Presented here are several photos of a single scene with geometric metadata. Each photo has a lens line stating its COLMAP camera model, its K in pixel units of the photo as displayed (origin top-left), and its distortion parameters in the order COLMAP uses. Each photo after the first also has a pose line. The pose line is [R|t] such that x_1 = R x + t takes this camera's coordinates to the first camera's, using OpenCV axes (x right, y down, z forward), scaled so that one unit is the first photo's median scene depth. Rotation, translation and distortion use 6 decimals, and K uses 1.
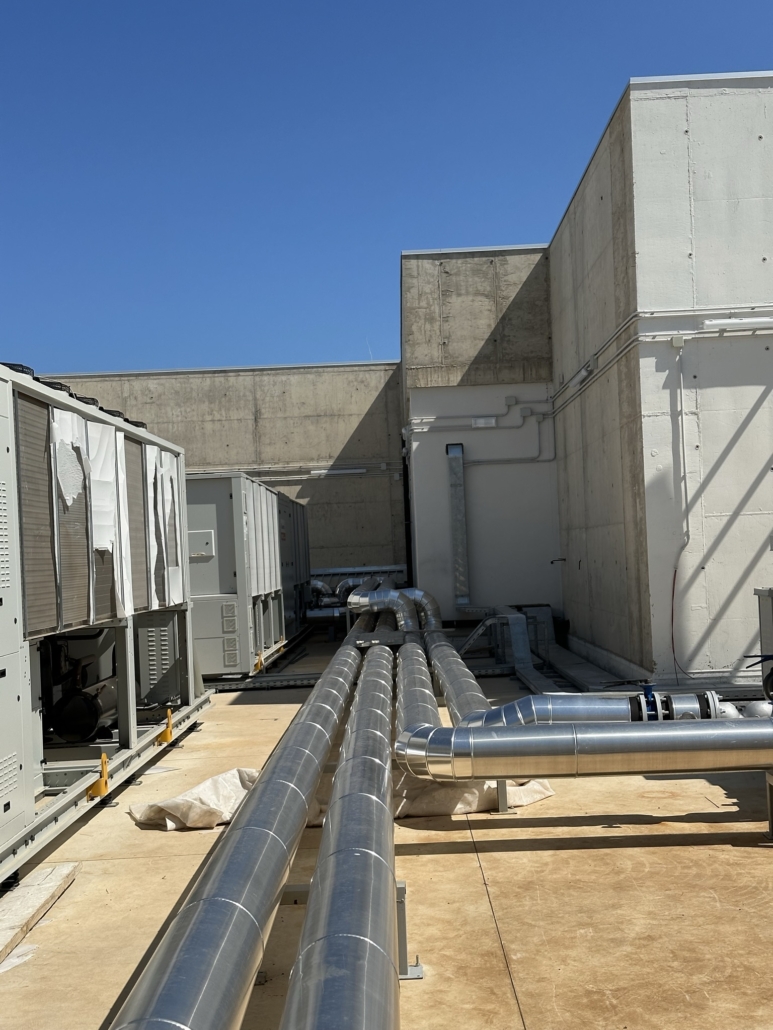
lens RADIAL K [[1411.2, 0, 413.8], [0, 1411.2, 536.5], [0, 0, 1]] dist [0.197840, -0.470785]
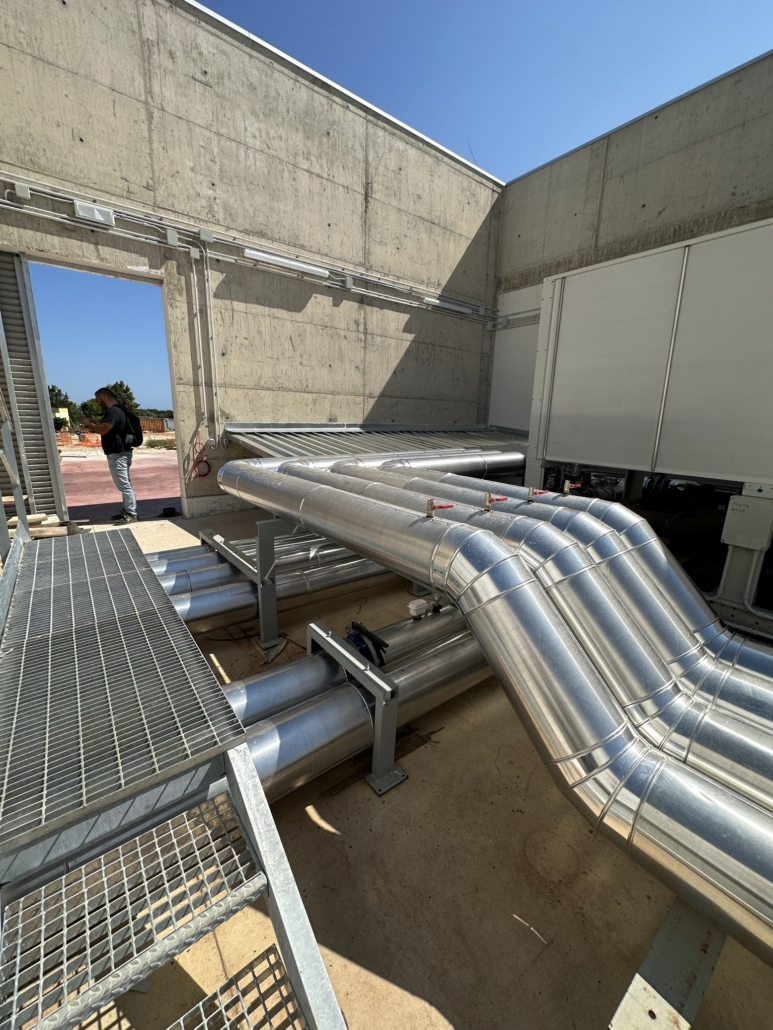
lens RADIAL K [[408.3, 0, 387.2], [0, 408.3, 515.0], [0, 0, 1]] dist [0.000563, 0.000723]
pose [[0.789753, -0.082258, 0.607885, -0.365060], [-0.065597, 0.973961, 0.217018, 0.037008], [-0.609908, -0.211266, 0.763793, 1.250631]]
